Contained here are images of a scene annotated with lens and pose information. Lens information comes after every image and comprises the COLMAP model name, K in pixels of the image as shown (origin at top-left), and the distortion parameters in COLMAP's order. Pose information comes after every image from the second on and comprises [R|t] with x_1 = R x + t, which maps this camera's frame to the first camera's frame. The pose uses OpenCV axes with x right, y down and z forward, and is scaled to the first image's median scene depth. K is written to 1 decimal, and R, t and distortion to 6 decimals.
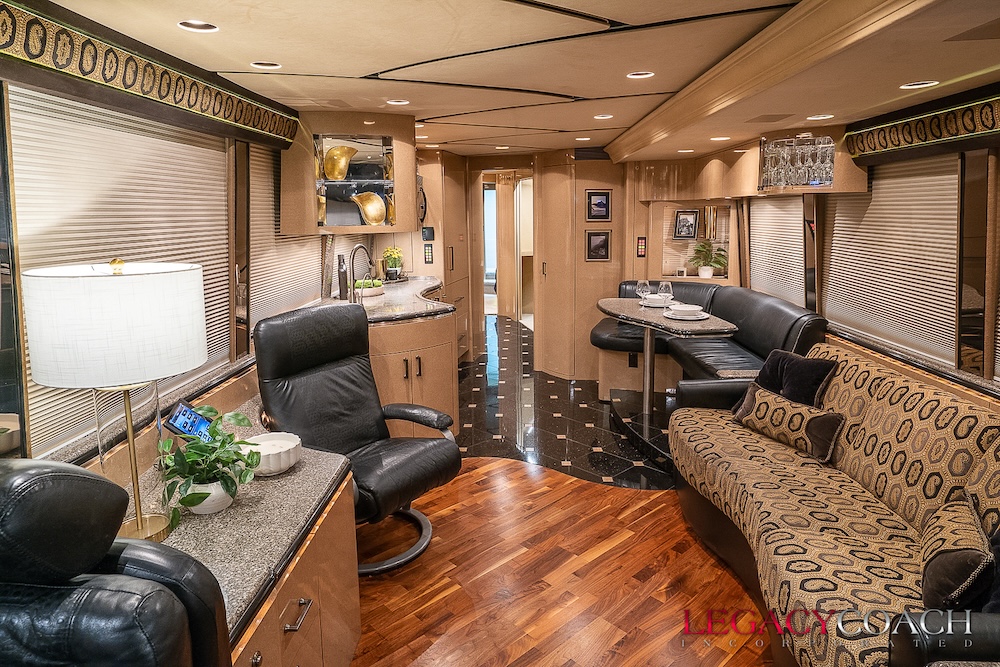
lens RADIAL K [[587.7, 0, 500.0], [0, 587.7, 333.5], [0, 0, 1]] dist [-0.000107, -0.000058]
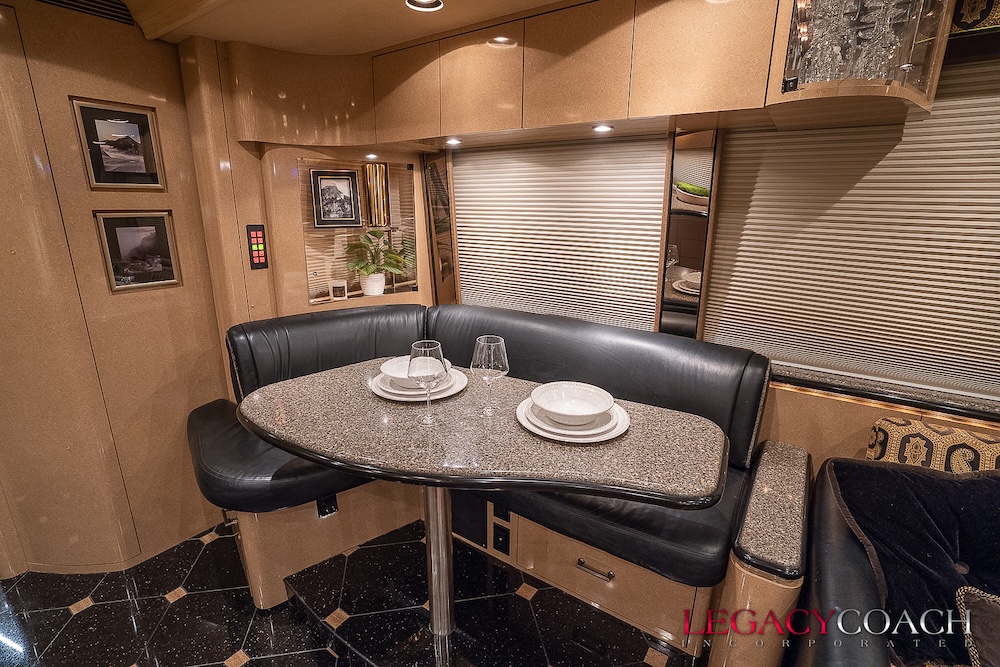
lens RADIAL K [[484.2, 0, 500.0], [0, 484.2, 333.5], [0, 0, 1]] dist [-0.003102, -0.000750]
pose [[0.558477, -0.209424, 0.802649, 0.025584], [0.165220, 0.976302, 0.139773, -0.102130], [-0.812900, 0.054554, 0.579843, 0.626010]]
